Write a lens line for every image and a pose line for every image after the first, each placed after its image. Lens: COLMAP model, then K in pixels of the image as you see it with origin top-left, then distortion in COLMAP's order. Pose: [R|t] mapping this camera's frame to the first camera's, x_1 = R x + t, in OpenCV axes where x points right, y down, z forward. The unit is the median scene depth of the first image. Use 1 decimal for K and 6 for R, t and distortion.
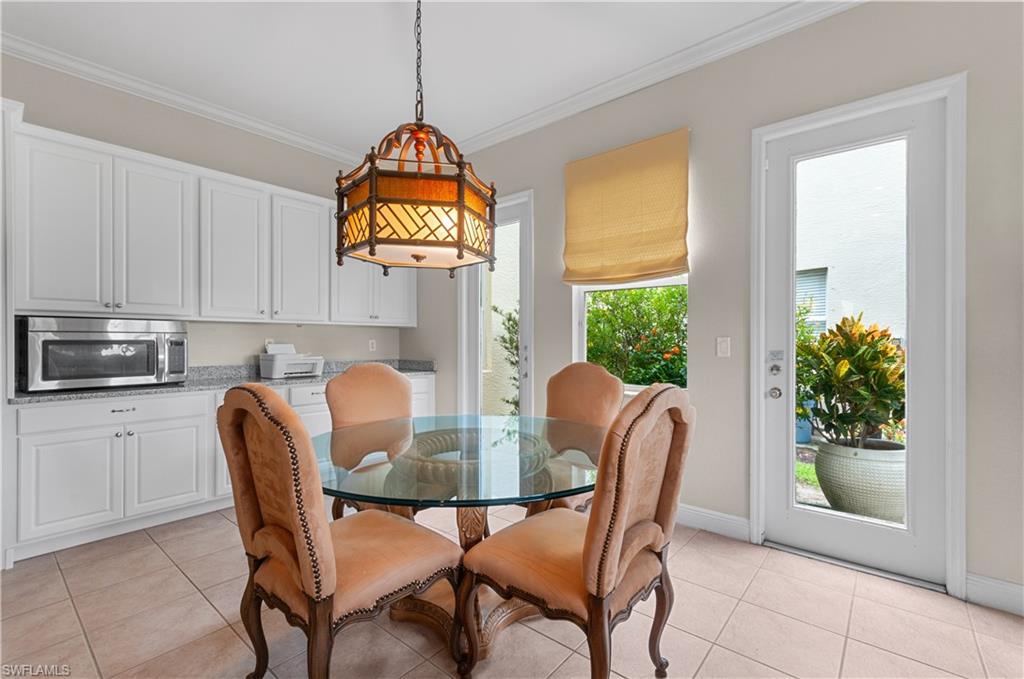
lens RADIAL K [[456.5, 0, 507.9], [0, 456.5, 339.3], [0, 0, 1]] dist [0.005642, -0.000905]
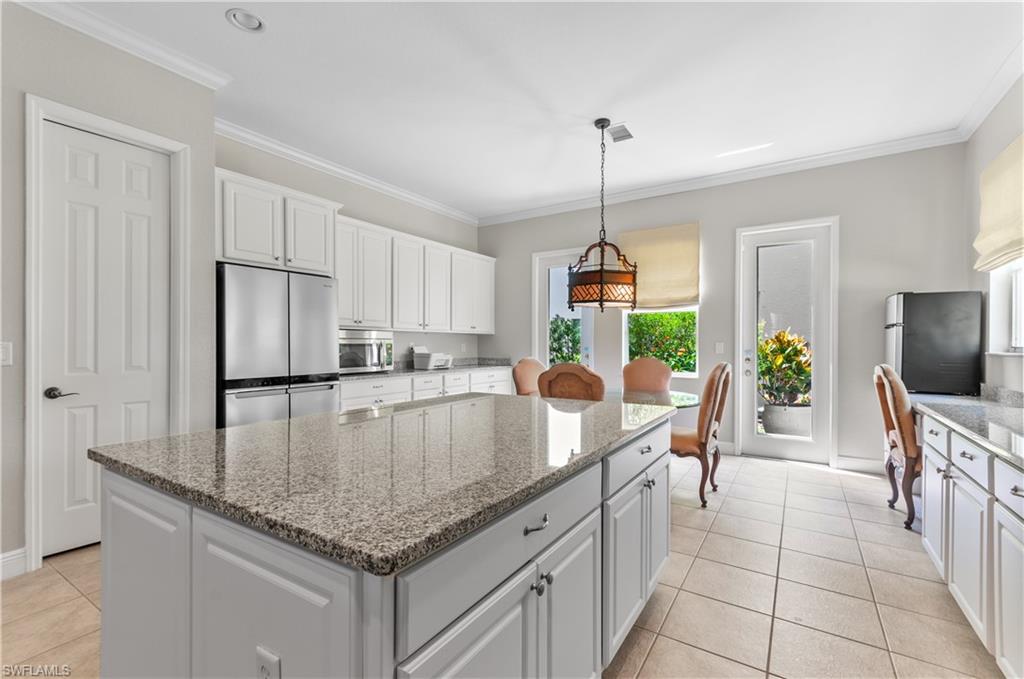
lens RADIAL K [[456.5, 0, 508.9], [0, 456.5, 345.3], [0, 0, 1]] dist [0.005642, -0.000905]
pose [[0.991337, 0.000484, 0.131344, -0.543137], [-0.001259, 0.999982, 0.005815, -0.002513], [-0.131338, -0.005930, 0.991320, -0.620875]]
